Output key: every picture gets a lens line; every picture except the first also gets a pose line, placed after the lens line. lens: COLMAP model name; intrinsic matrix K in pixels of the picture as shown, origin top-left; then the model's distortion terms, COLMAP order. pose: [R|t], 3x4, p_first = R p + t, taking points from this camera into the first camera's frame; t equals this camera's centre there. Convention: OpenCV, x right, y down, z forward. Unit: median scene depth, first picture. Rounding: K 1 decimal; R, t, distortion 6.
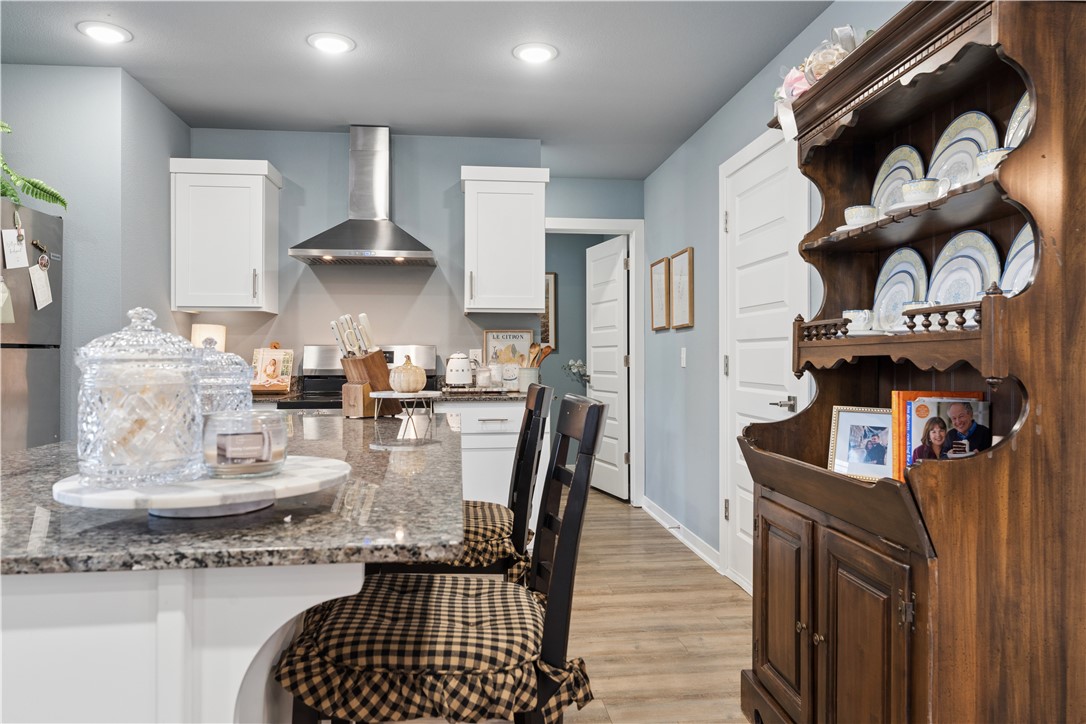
lens RADIAL K [[727.7, 0, 542.2], [0, 727.7, 359.3], [0, 0, 1]] dist [-0.000977, 0.002129]
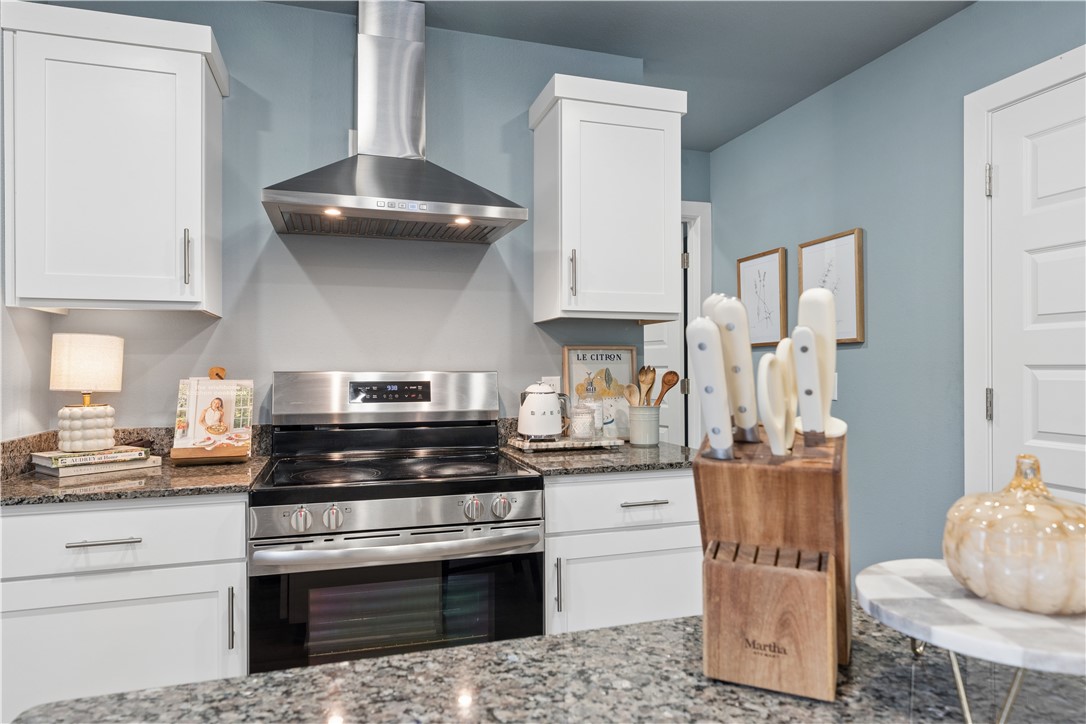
lens RADIAL K [[669.5, 0, 544.5], [0, 669.5, 368.1], [0, 0, 1]] dist [0.000279, 0.000085]
pose [[0.980614, -0.002120, 0.195936, -0.222368], [0.002935, 0.999988, -0.003869, -0.019881], [-0.195926, 0.004369, 0.980609, 0.446314]]
